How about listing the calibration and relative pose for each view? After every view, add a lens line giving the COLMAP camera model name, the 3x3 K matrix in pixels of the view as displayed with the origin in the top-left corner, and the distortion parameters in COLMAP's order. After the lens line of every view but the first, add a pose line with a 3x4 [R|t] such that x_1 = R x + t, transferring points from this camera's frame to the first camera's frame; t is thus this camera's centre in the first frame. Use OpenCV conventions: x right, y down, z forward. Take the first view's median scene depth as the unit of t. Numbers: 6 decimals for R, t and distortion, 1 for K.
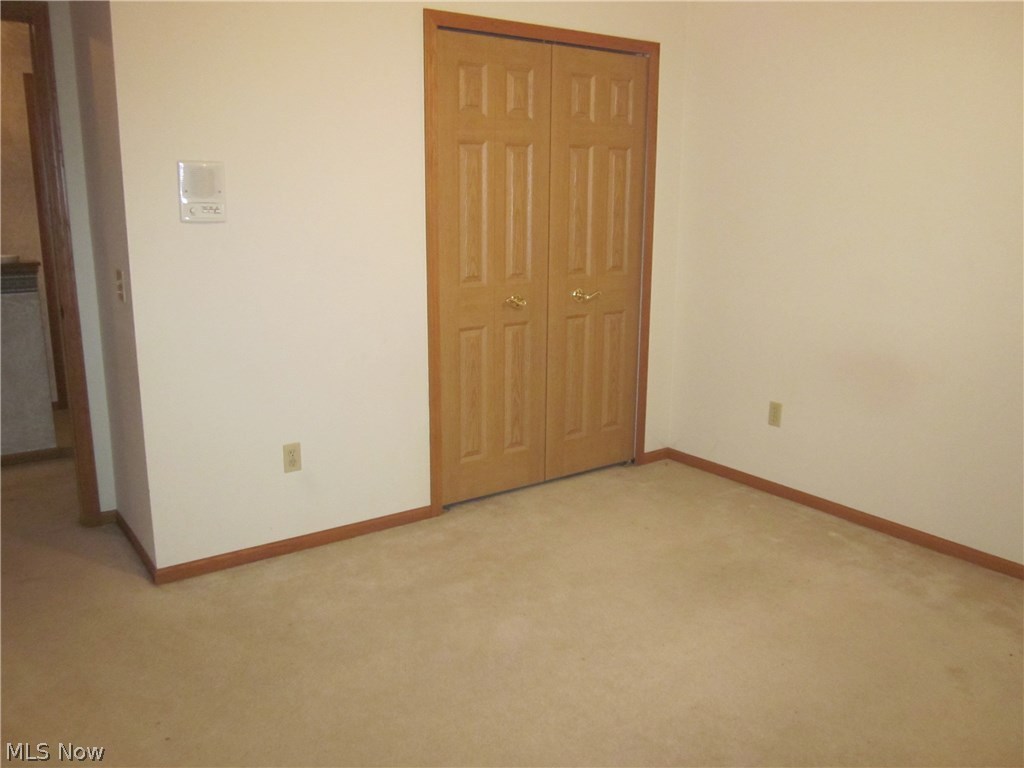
lens RADIAL K [[855.6, 0, 512.5], [0, 855.6, 388.1], [0, 0, 1]] dist [-0.034643, -0.005282]
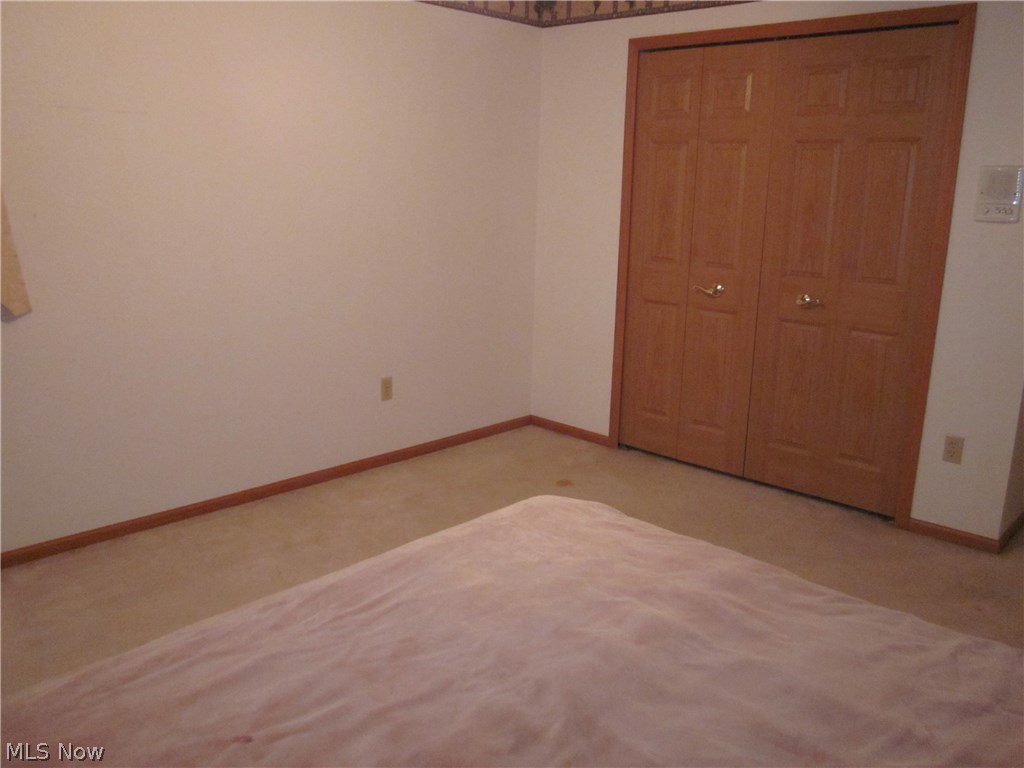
lens RADIAL K [[855.6, 0, 512.5], [0, 855.6, 388.1], [0, 0, 1]] dist [-0.034643, -0.005282]
pose [[0.189767, 0.233694, -0.953612, 1.018015], [-0.233908, 0.954056, 0.187256, -0.127753], [0.953560, 0.187522, 0.235711, 0.540512]]
